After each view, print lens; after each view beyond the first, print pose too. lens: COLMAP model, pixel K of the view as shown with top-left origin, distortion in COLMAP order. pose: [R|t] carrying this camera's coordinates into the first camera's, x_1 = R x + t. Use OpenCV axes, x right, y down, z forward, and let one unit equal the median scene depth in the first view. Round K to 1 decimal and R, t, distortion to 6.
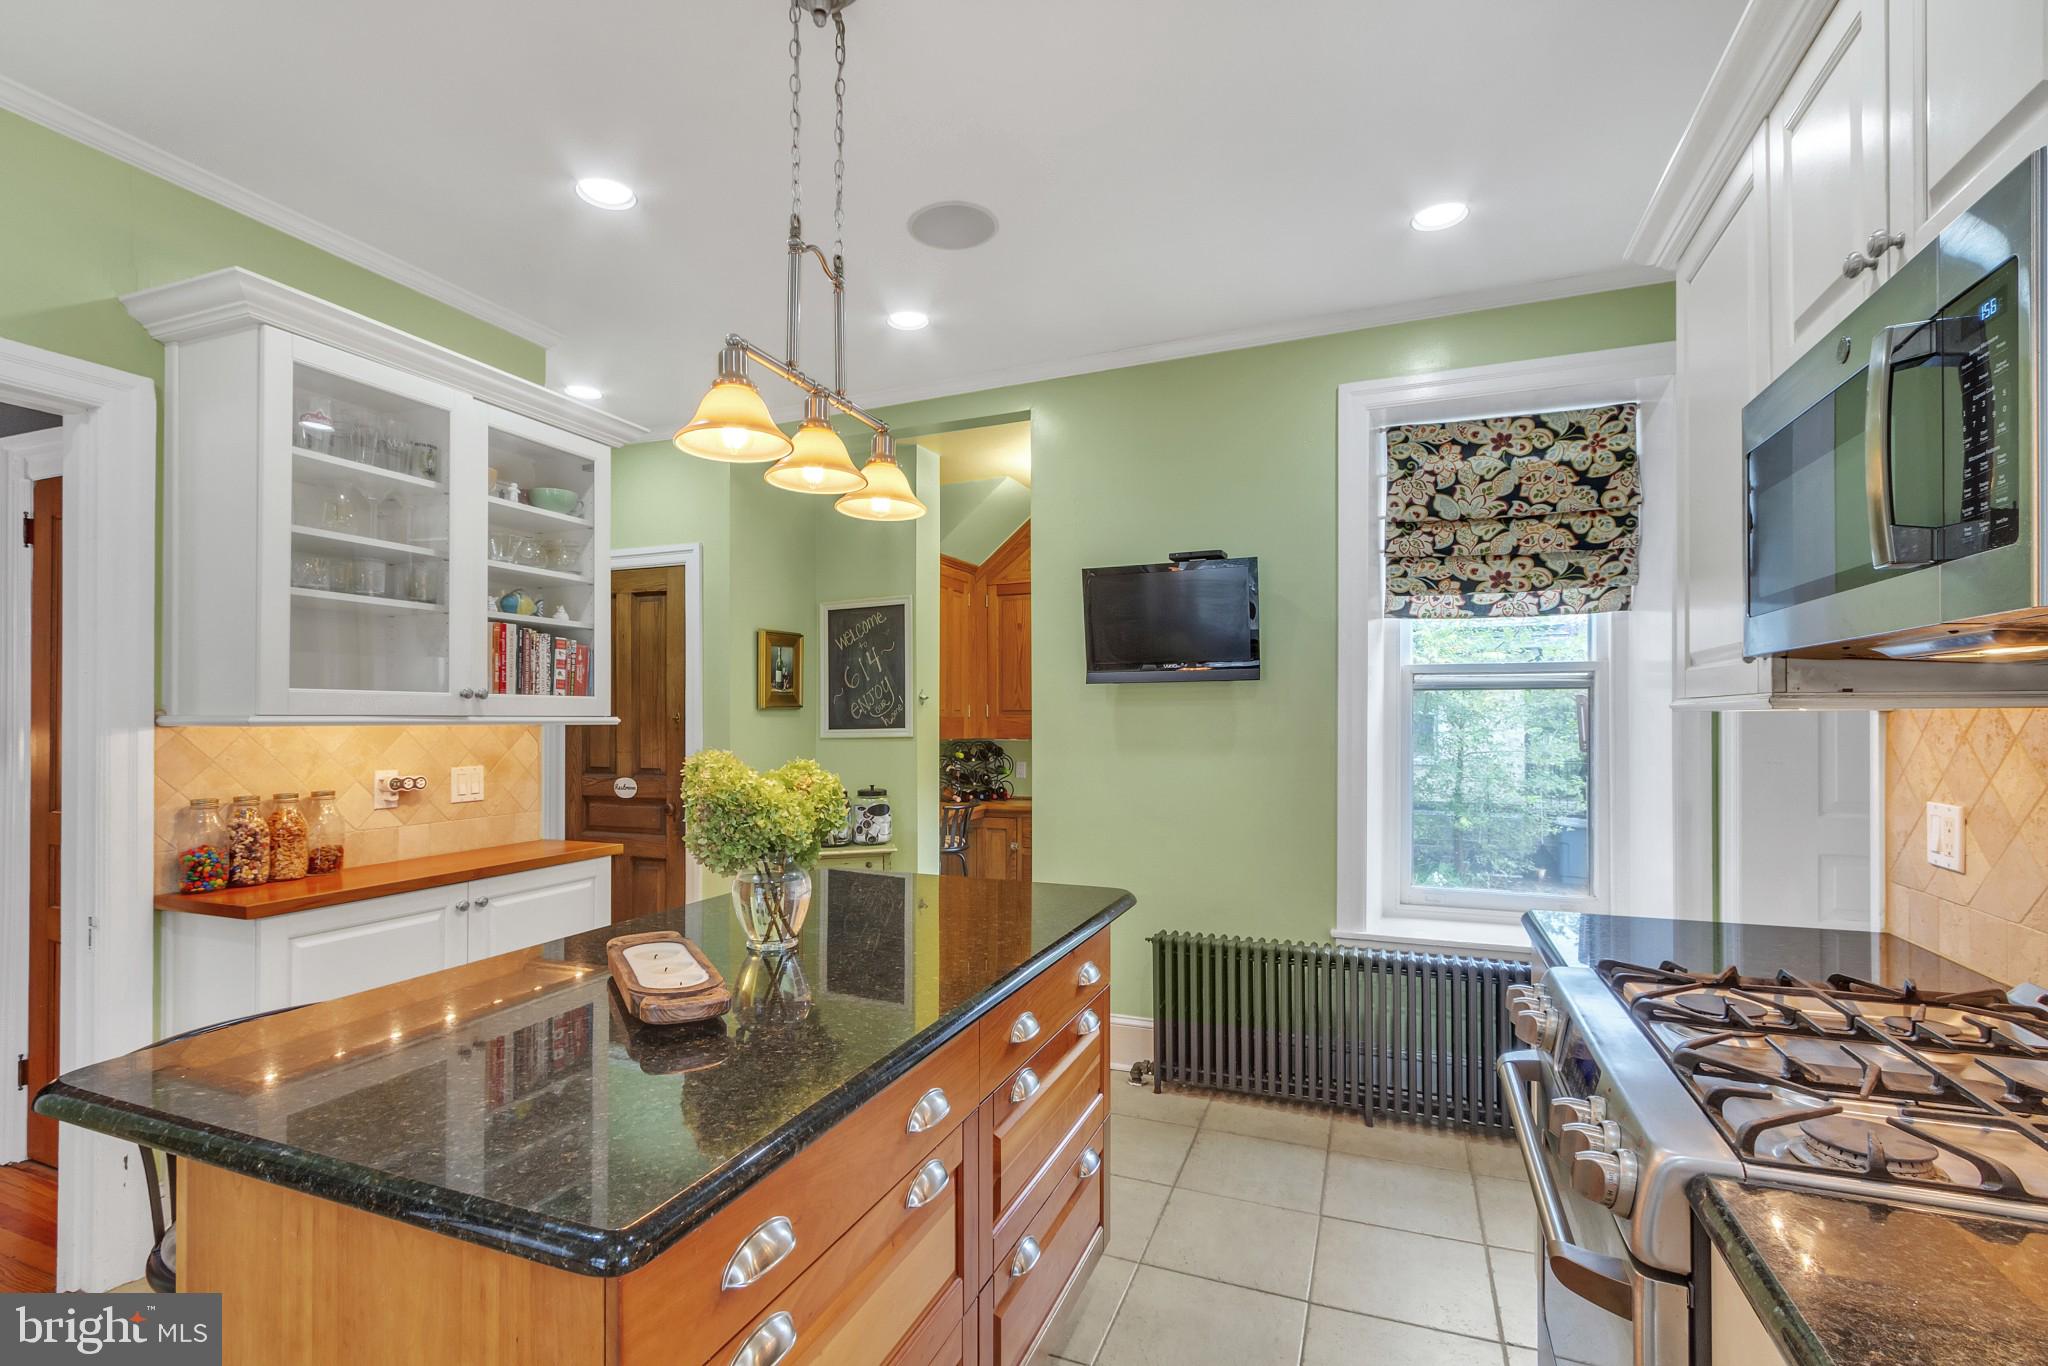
lens RADIAL K [[939.0, 0, 1019.4], [0, 939.0, 720.0], [0, 0, 1]] dist [-0.003882, -0.000654]
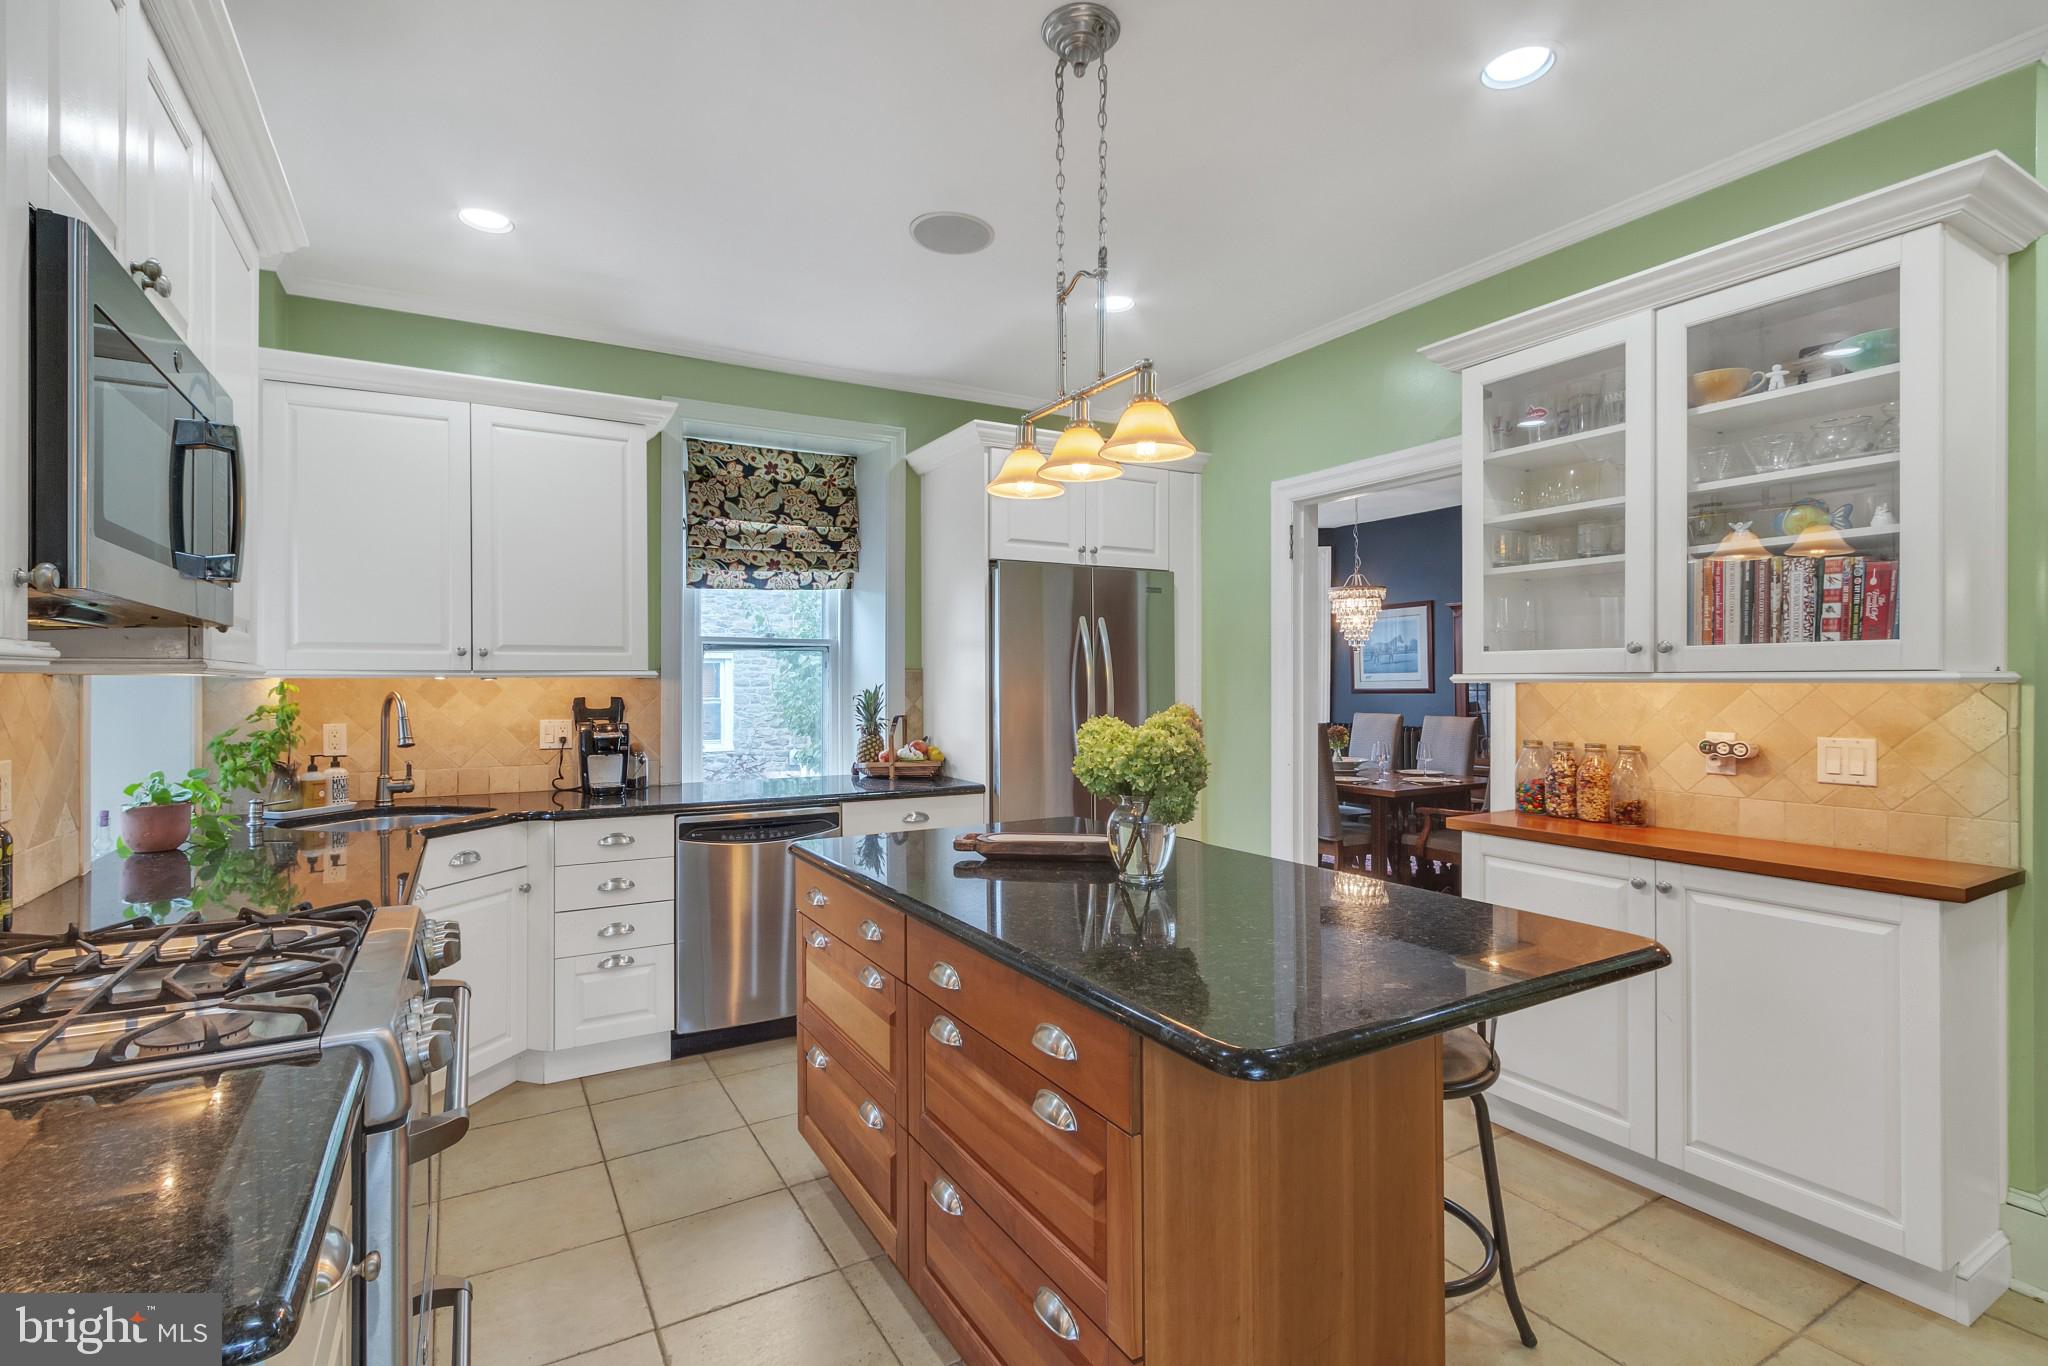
lens RADIAL K [[939.0, 0, 1011.3], [0, 939.0, 679.7], [0, 0, 1]] dist [-0.003882, -0.000654]
pose [[-0.622632, 0.002149, -0.782512, 0.459522], [0.002927, 0.999996, 0.000417, 0.000285], [0.782509, -0.002031, -0.622636, 1.026954]]
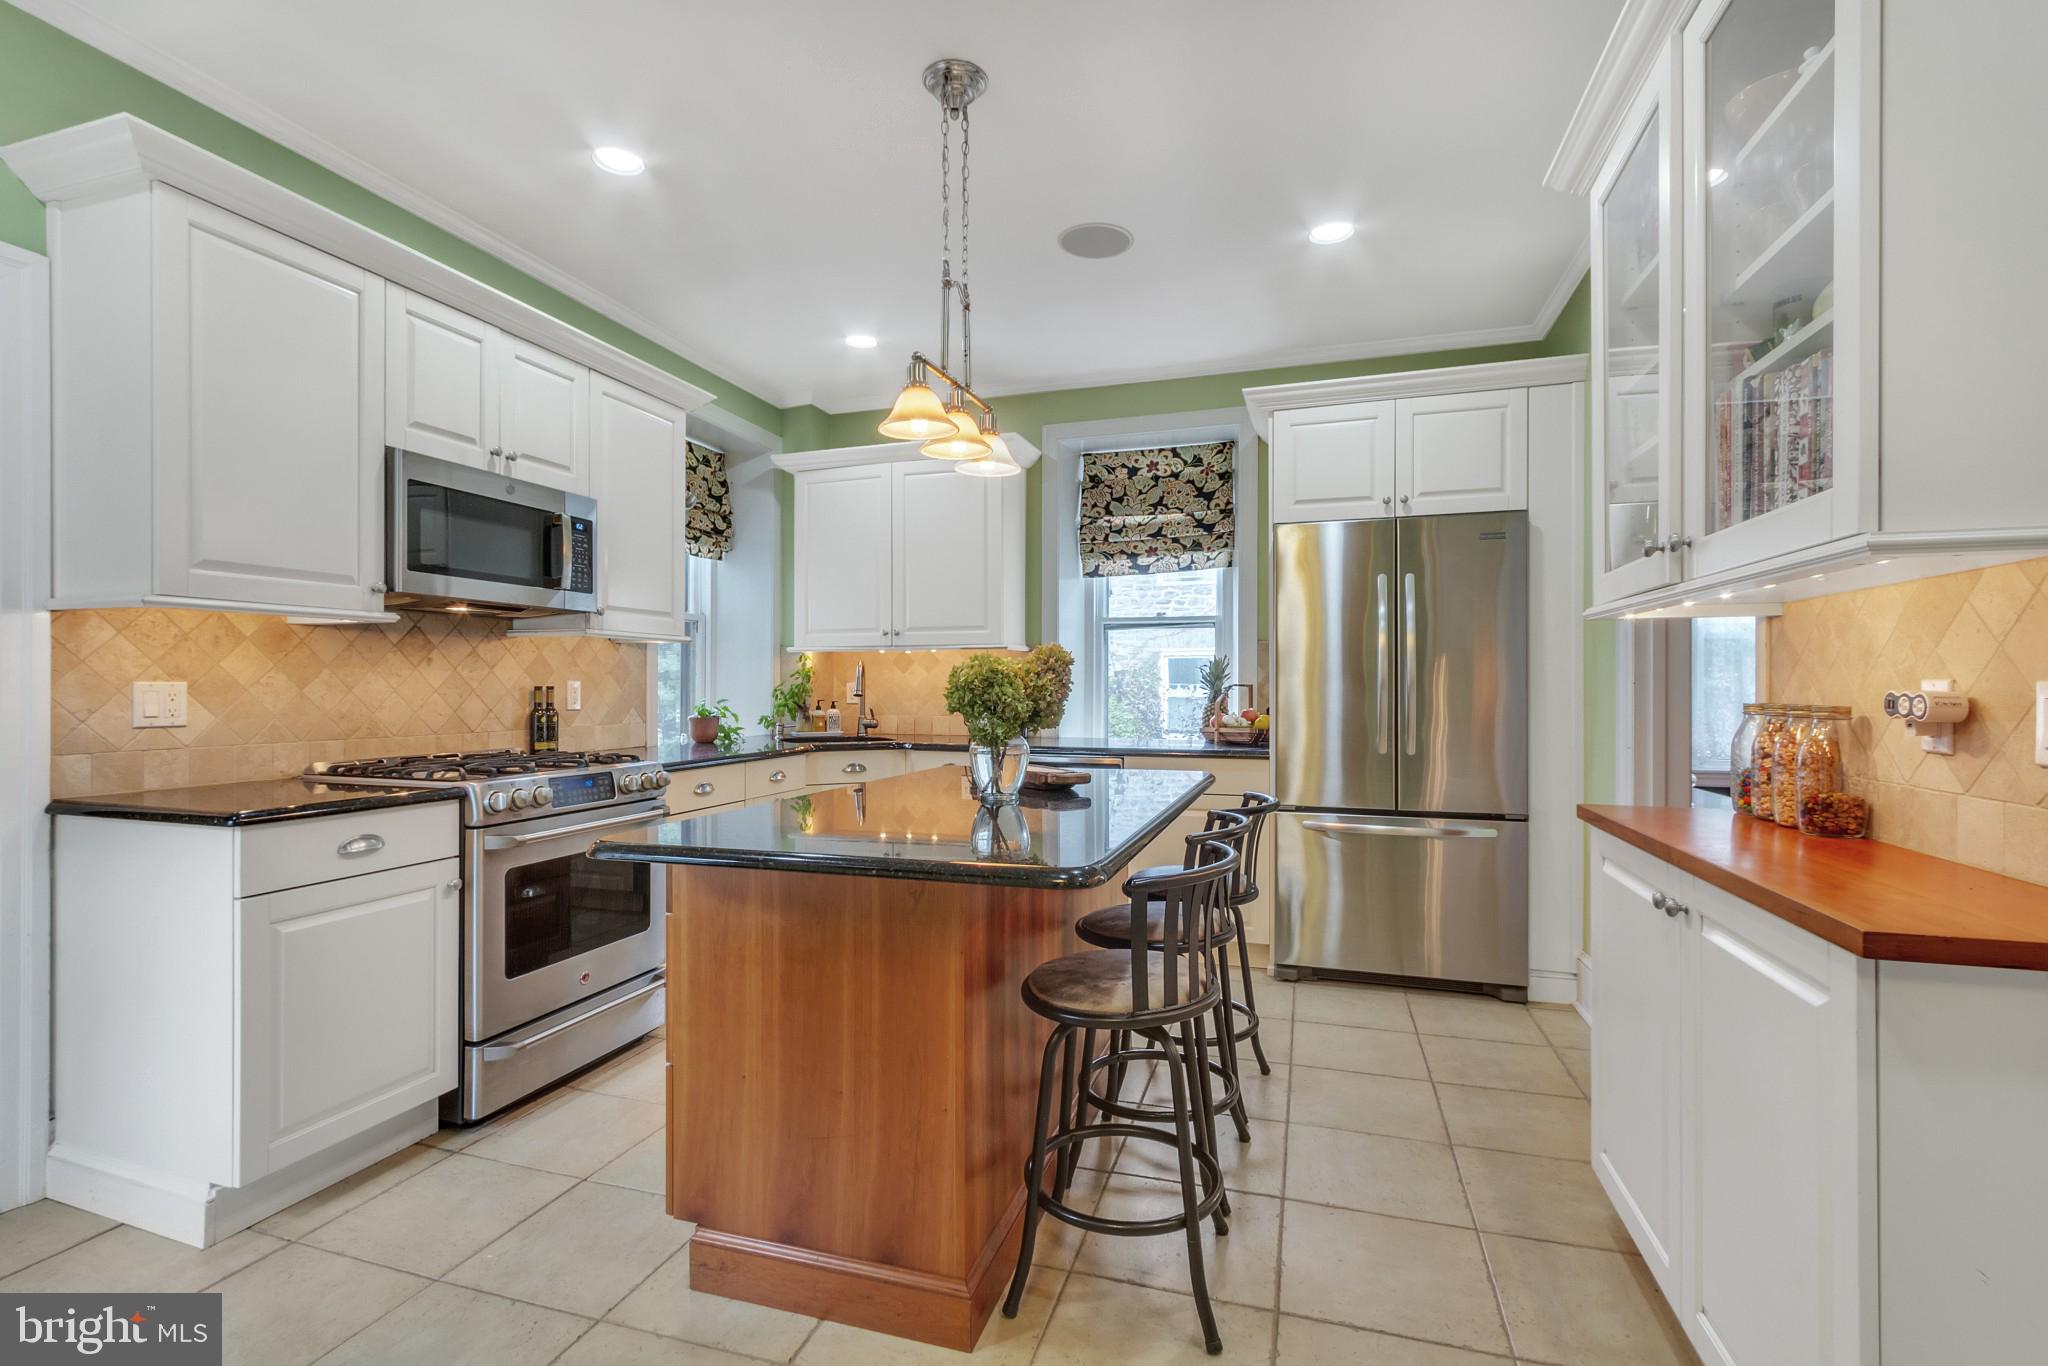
lens RADIAL K [[939.0, 0, 1020.9], [0, 939.0, 684.4], [0, 0, 1]] dist [-0.003882, -0.000654]
pose [[-0.997584, 0.001408, -0.069461, -0.133846], [0.001323, 0.999998, 0.001267, 0.054896], [0.069462, 0.001172, -0.997584, 1.480691]]
